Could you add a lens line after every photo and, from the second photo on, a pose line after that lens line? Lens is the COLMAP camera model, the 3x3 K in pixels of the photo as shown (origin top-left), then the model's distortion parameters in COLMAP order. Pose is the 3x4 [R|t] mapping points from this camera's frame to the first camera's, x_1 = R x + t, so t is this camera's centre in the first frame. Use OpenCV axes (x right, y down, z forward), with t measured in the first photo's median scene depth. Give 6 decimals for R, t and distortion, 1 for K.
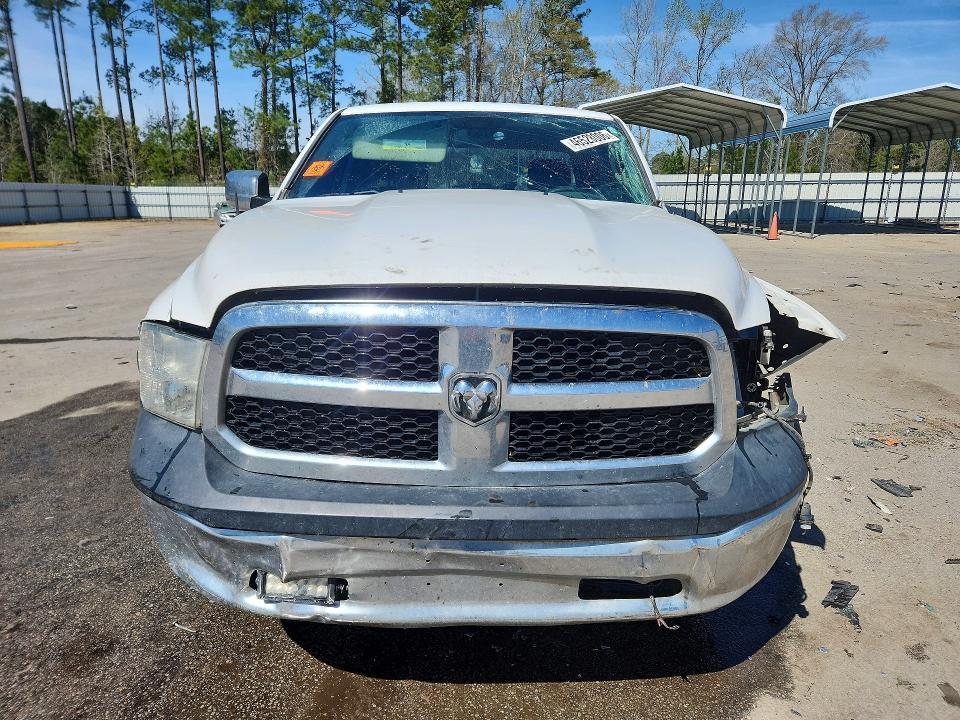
lens RADIAL K [[664.3, 0, 480.0], [0, 664.3, 360.0], [0, 0, 1]] dist [0.010628, -0.001626]
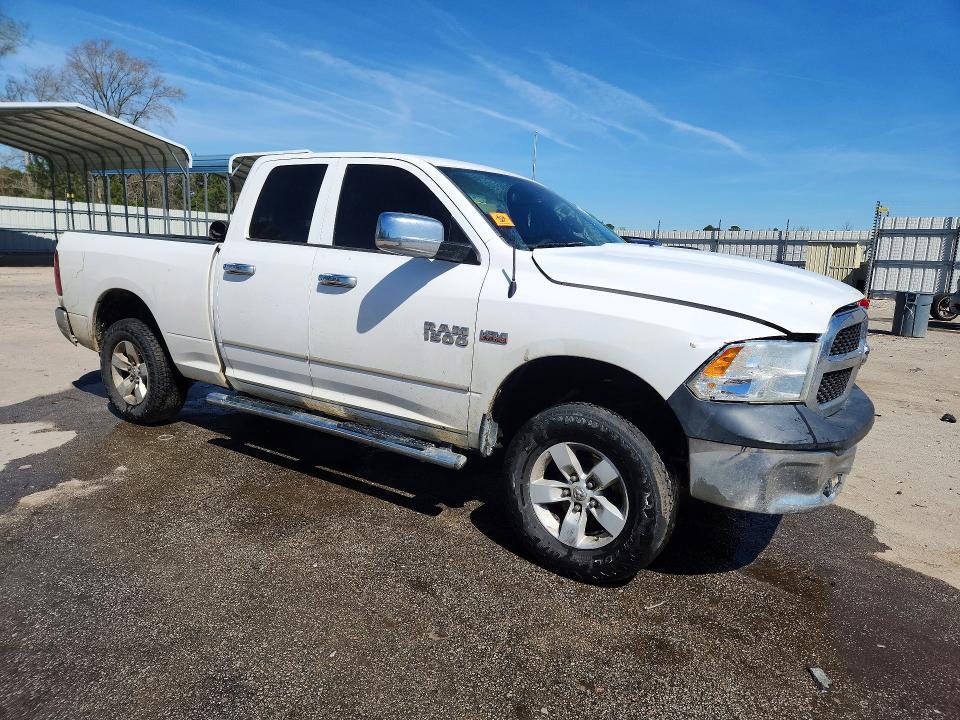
lens RADIAL K [[675.8, 0, 480.0], [0, 675.8, 360.0], [0, 0, 1]] dist [0.008493, 0.000258]
pose [[0.519385, -0.112684, 0.847079, -0.194671], [0.154205, 0.987354, 0.036793, -0.015177], [-0.840512, 0.111514, 0.530193, 0.070723]]
